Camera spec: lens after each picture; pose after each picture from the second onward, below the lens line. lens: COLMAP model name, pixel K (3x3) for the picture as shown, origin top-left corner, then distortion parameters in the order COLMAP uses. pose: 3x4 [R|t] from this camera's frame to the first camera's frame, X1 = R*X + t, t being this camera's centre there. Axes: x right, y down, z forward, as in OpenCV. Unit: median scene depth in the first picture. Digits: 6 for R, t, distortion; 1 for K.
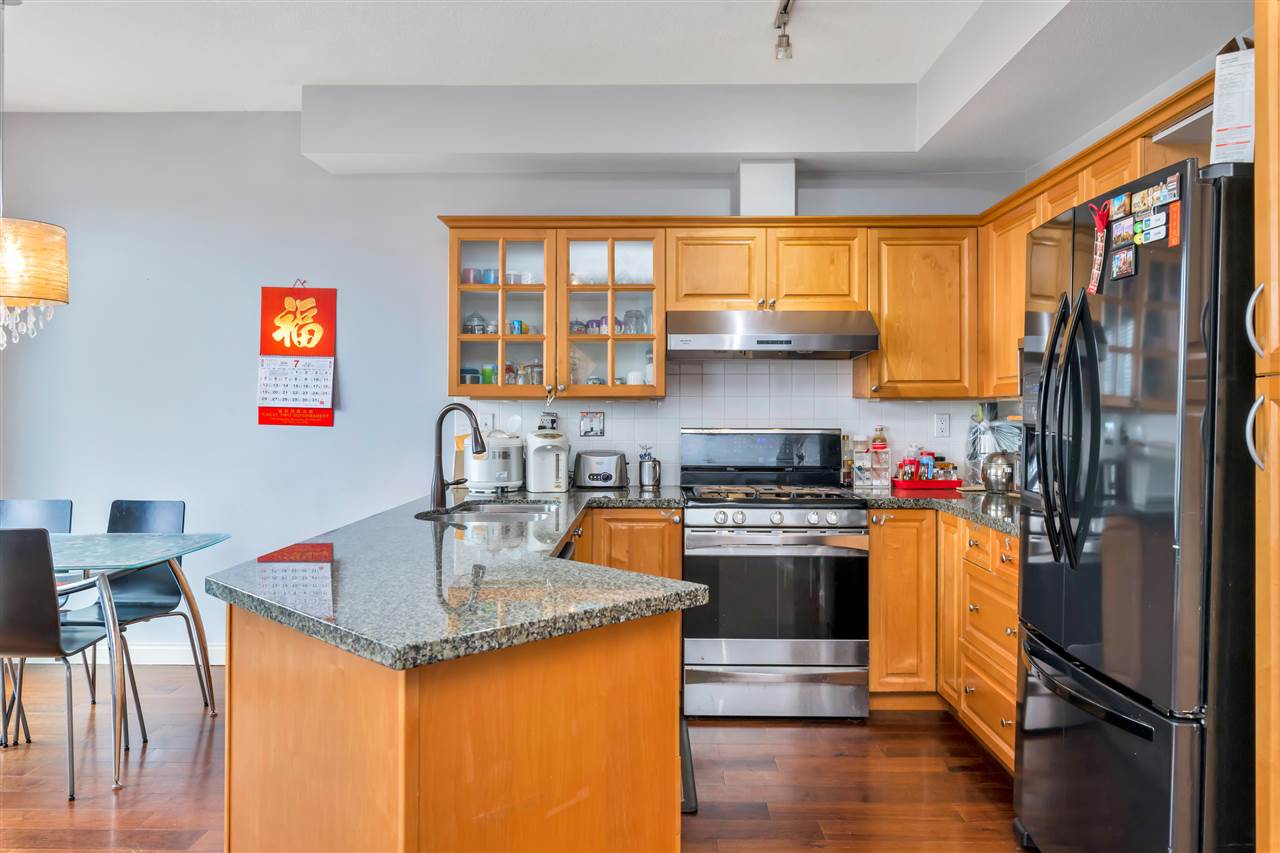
lens RADIAL K [[900.4, 0, 638.2], [0, 900.4, 407.1], [0, 0, 1]] dist [-0.006354, -0.002051]
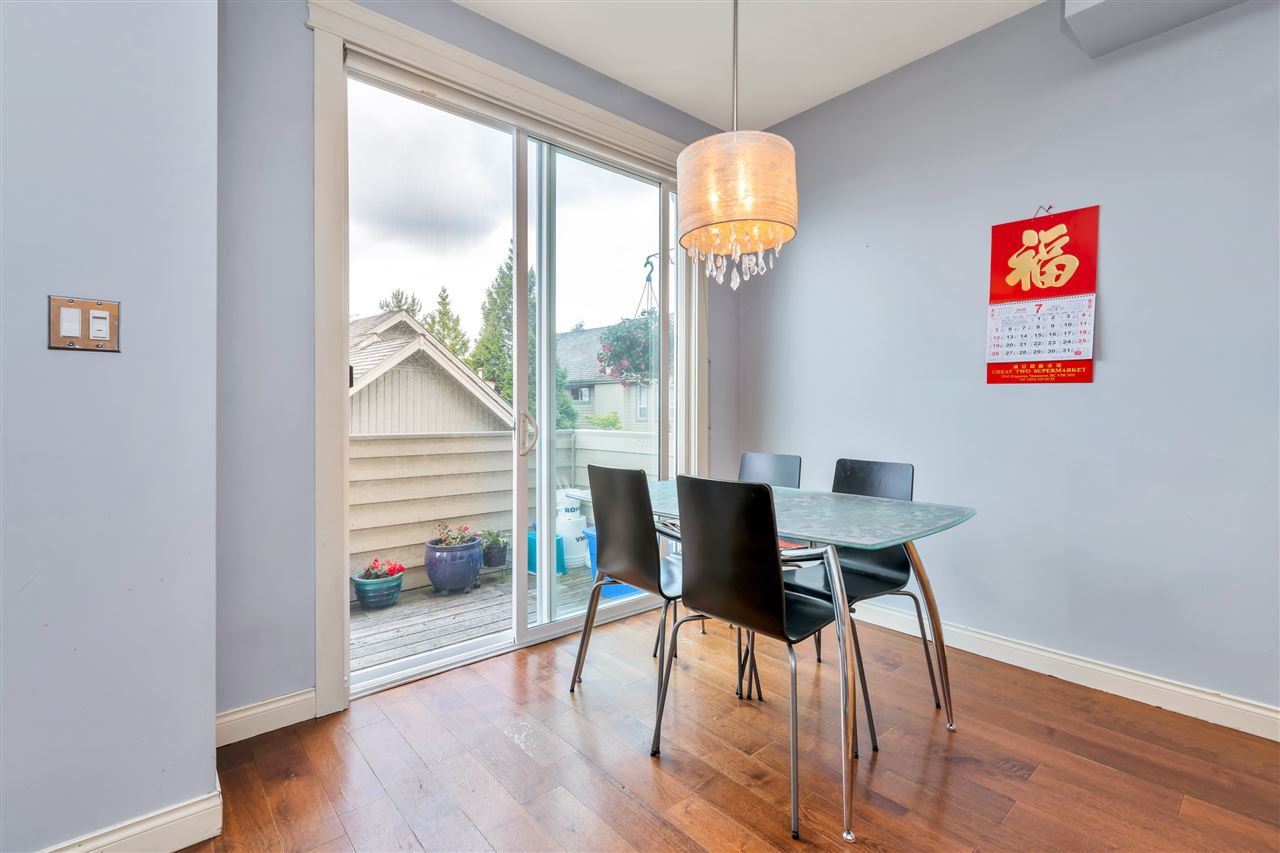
lens RADIAL K [[568.3, 0, 643.3], [0, 568.3, 418.3], [0, 0, 1]] dist [-0.000359, -0.000011]
pose [[0.667396, 0.007190, -0.744668, -0.233351], [0.006113, 0.999867, 0.015132, 0.043196], [0.744678, -0.014651, 0.667263, 0.378601]]
